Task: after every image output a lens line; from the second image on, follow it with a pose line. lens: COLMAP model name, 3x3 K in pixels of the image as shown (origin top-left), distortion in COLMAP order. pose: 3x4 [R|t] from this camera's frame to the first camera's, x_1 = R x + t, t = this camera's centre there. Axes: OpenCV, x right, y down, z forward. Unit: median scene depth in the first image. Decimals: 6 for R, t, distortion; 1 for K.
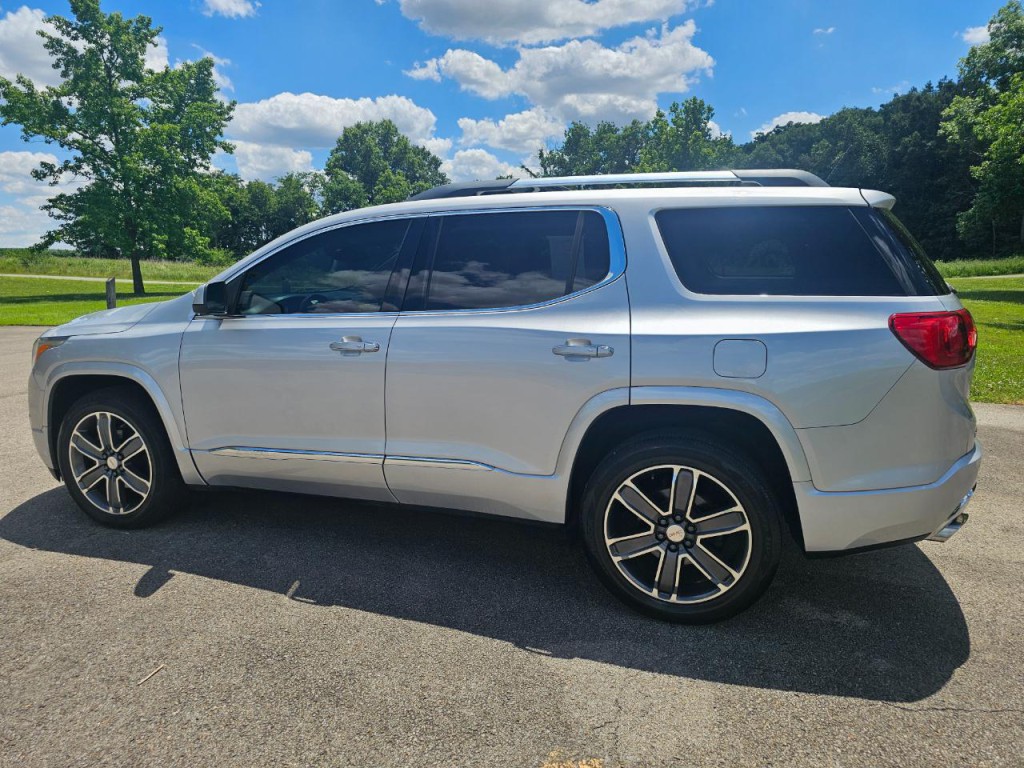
lens RADIAL K [[692.5, 0, 508.4], [0, 692.5, 378.2], [0, 0, 1]] dist [0.051649, -0.039228]
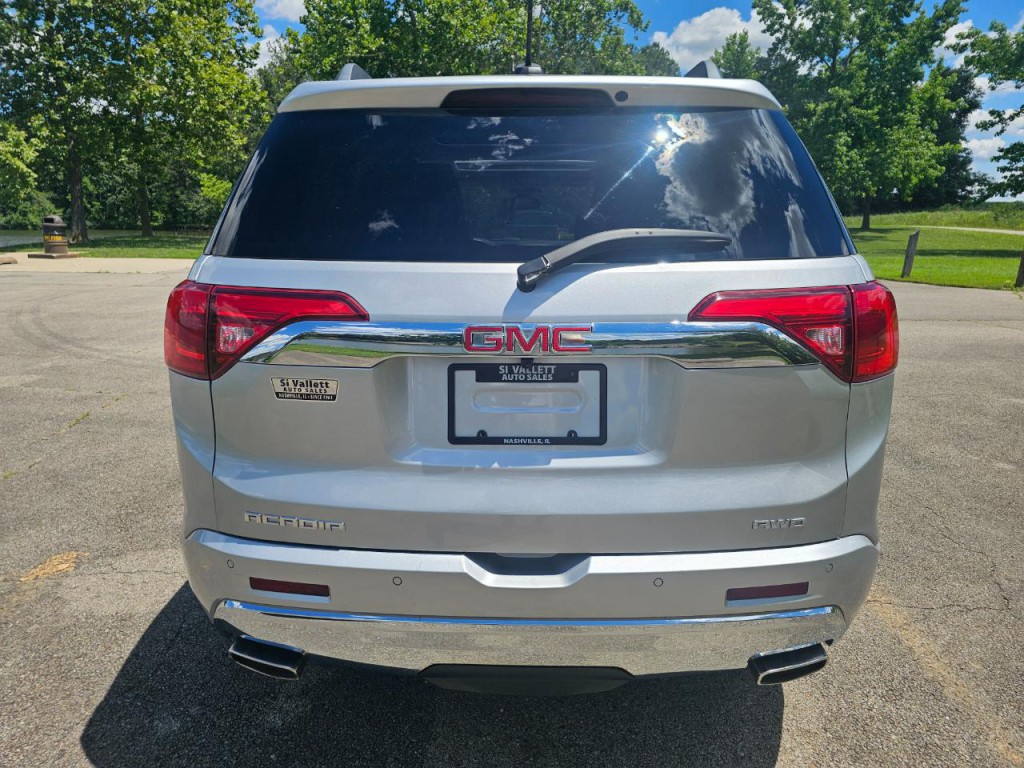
lens RADIAL K [[692.5, 0, 511.2], [0, 692.5, 385.2], [0, 0, 1]] dist [0.051649, -0.039228]
pose [[0.308555, 0.228371, -0.923385, 0.107418], [-0.161622, 0.969223, 0.185701, -0.014568], [0.937375, 0.091940, 0.335968, 0.087942]]
